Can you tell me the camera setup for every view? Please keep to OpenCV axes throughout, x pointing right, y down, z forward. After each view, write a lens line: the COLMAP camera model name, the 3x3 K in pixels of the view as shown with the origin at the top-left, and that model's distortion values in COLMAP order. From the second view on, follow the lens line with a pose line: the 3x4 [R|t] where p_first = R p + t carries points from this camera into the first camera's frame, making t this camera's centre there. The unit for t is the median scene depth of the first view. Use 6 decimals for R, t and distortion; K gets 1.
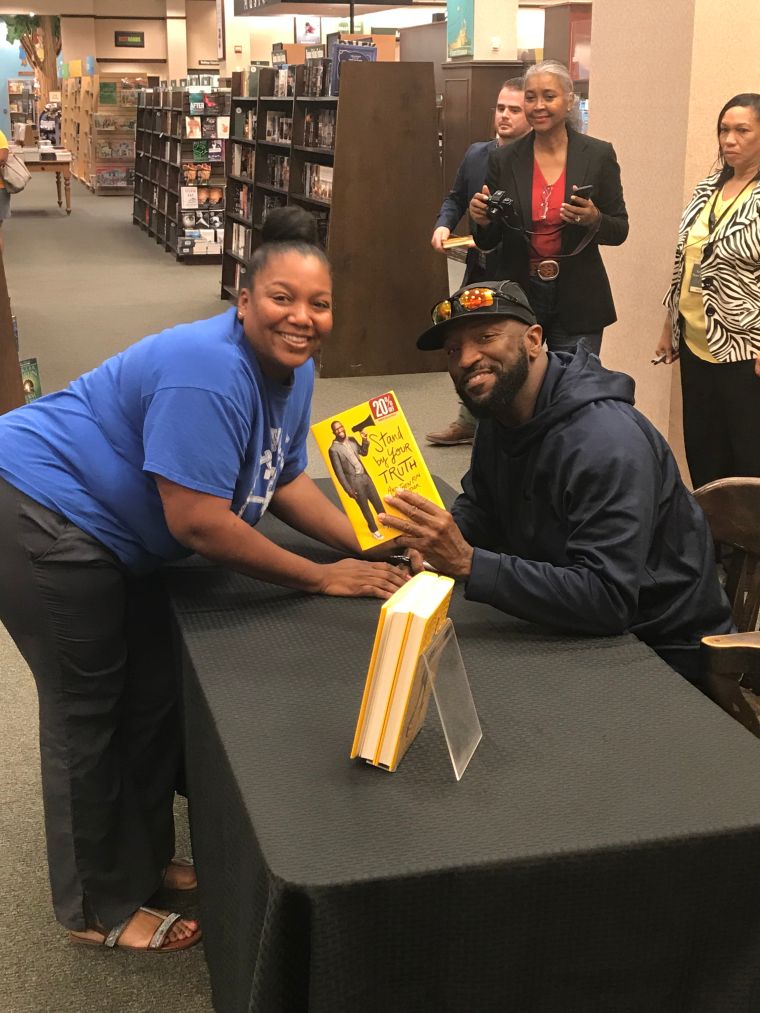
lens RADIAL K [[1435.6, 0, 387.6], [0, 1435.6, 526.7], [0, 0, 1]] dist [0.013154, 0.000000]
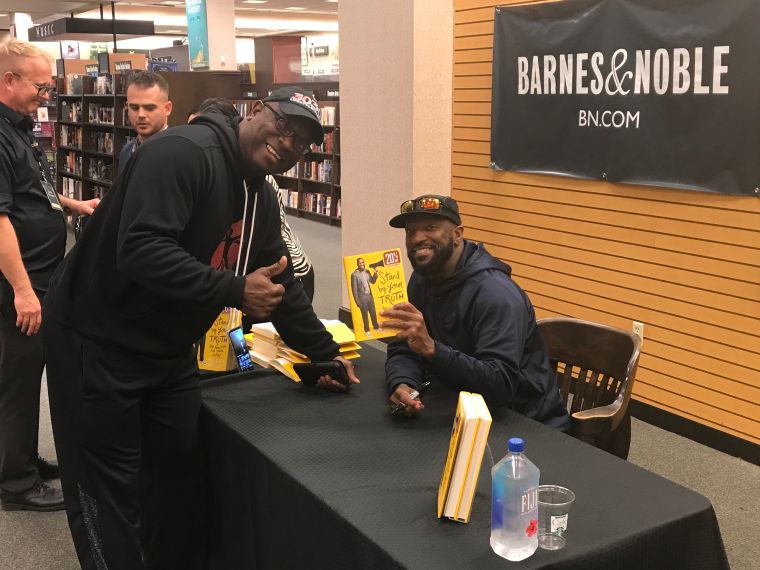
lens RADIAL K [[916.4, 0, 385.9], [0, 916.4, 293.4], [0, 0, 1]] dist [0.012587, 0.000000]
pose [[0.959758, -0.066381, 0.272871, -0.050197], [0.086491, 0.994301, -0.062330, -0.003004], [-0.267178, 0.083423, 0.960029, 0.005761]]
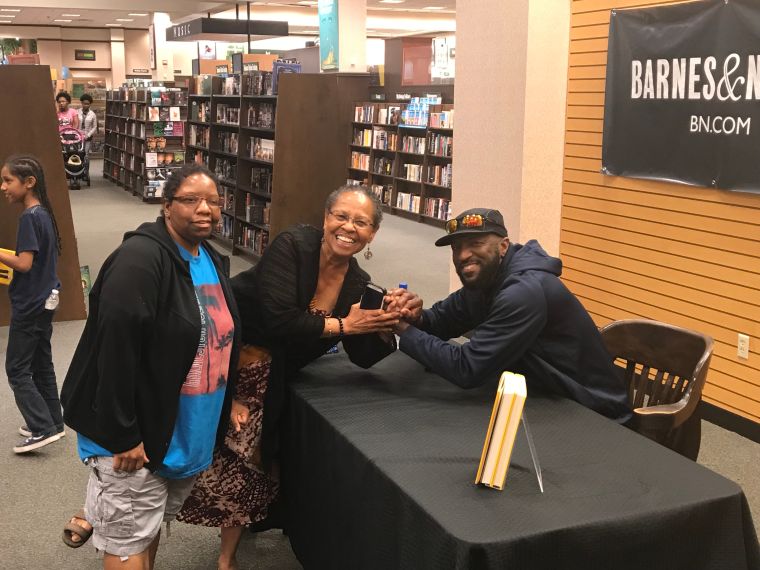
lens RADIAL K [[964.5, 0, 390.1], [0, 964.5, 304.1], [0, 0, 1]] dist [0.016509, 0.000000]
pose [[0.989814, -0.025844, 0.140004, -0.042083], [0.036454, 0.996610, -0.073758, 0.005095], [-0.137623, 0.078110, 0.987400, -0.020369]]
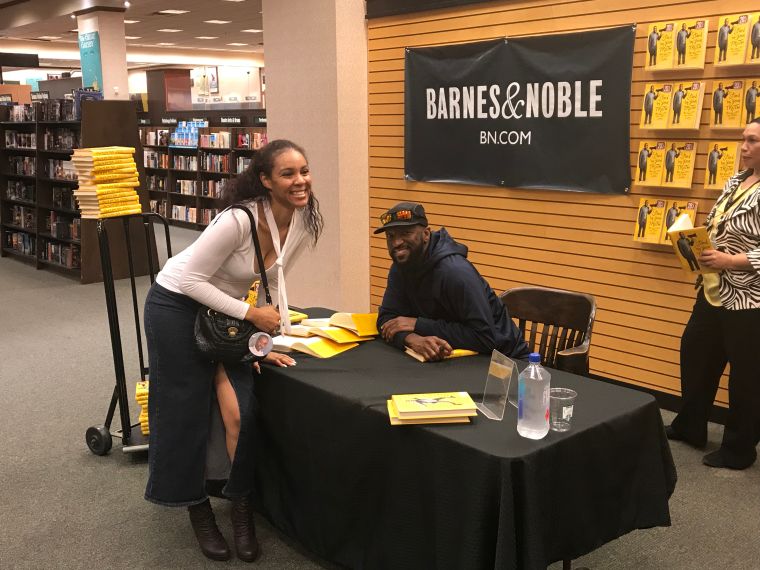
lens RADIAL K [[835.2, 0, 375.2], [0, 835.2, 284.6], [0, 0, 1]] dist [0.020260, 0.000000]
pose [[0.901095, -0.095100, 0.423065, -0.103149], [0.134959, 0.988703, -0.065204, 0.004185], [-0.412085, 0.115852, 0.903750, -0.016307]]
